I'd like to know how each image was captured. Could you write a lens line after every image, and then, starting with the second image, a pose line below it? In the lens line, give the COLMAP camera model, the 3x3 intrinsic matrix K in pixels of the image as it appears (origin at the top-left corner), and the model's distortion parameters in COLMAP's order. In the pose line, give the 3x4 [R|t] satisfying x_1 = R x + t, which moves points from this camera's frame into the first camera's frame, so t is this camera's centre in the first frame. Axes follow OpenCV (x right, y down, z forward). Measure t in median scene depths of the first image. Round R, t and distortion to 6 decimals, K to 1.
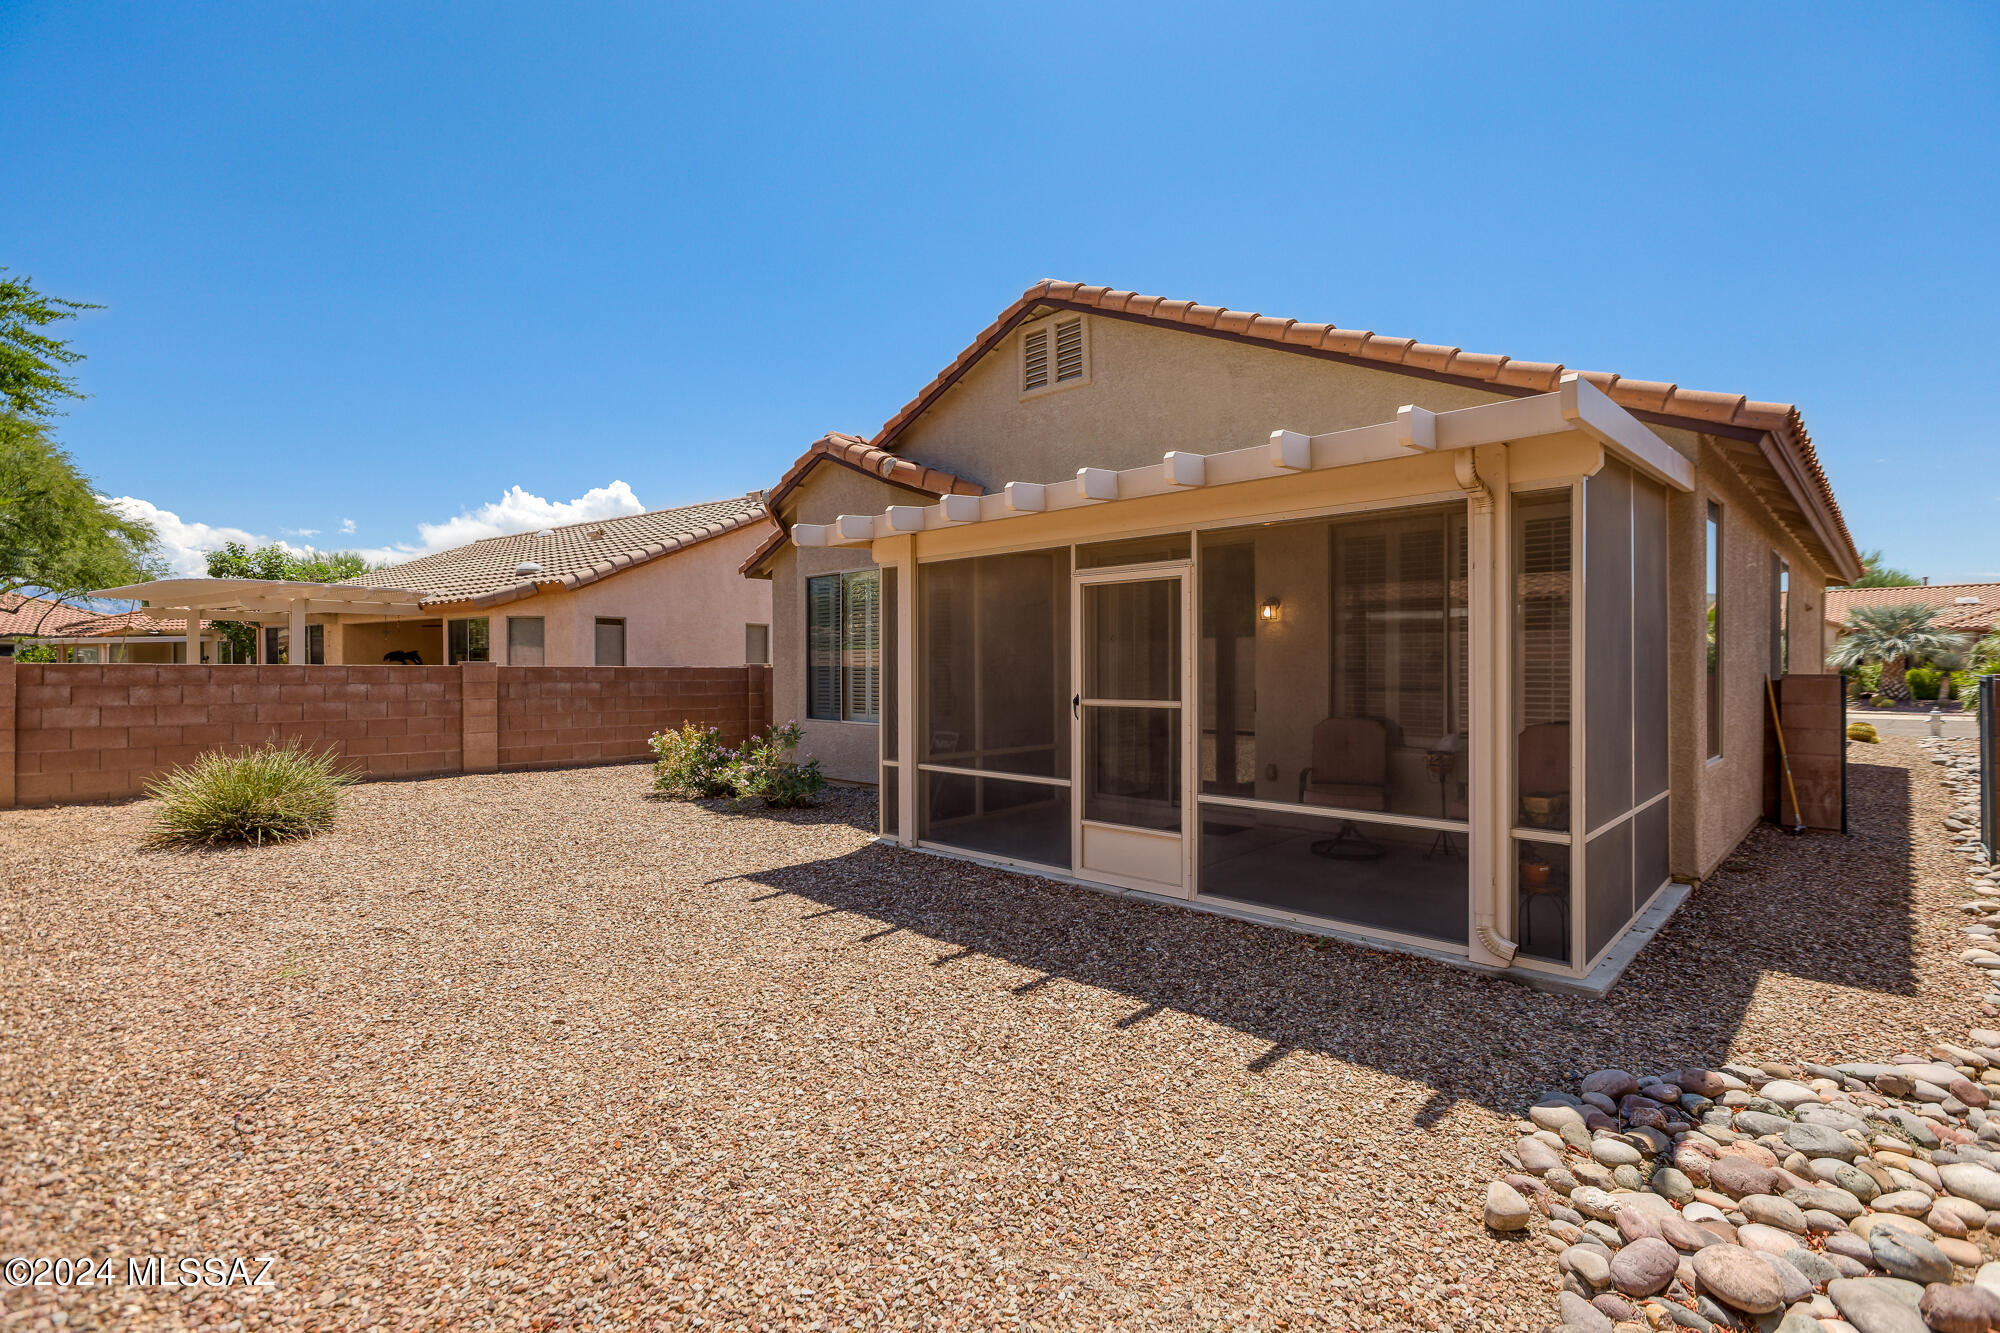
lens RADIAL K [[936.2, 0, 996.9], [0, 936.2, 662.1], [0, 0, 1]] dist [-0.001503, -0.000006]
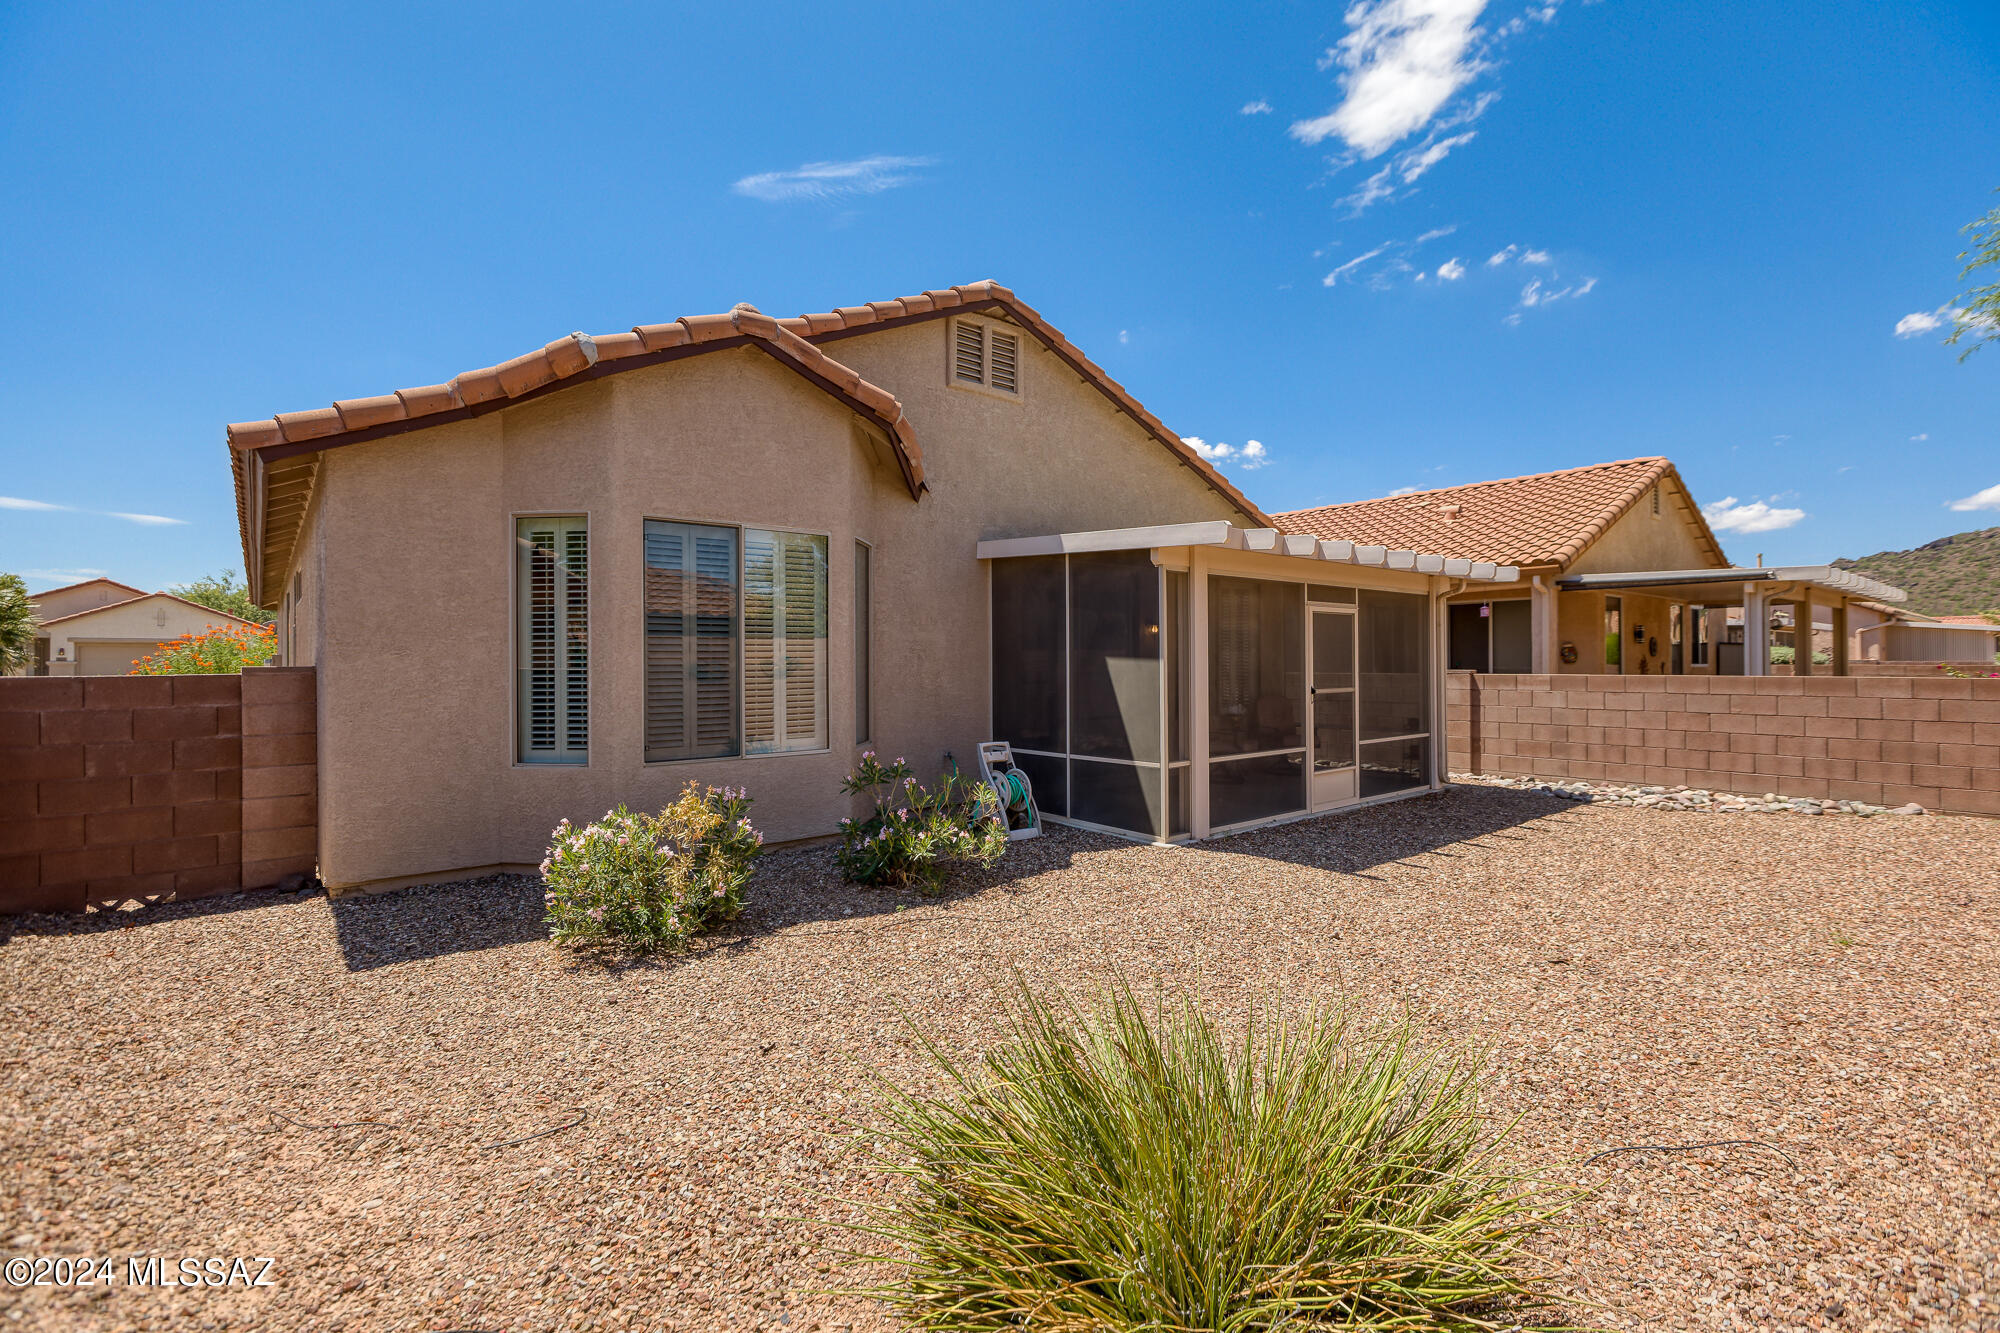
lens RADIAL K [[913.3, 0, 1000.0], [0, 913.3, 667.6], [0, 0, 1]] dist [-0.006557, 0.003625]
pose [[0.120473, -0.000729, 0.992716, -1.336401], [-0.003188, 0.999994, 0.001121, 0.003802], [-0.992712, -0.003300, 0.120470, 1.278281]]
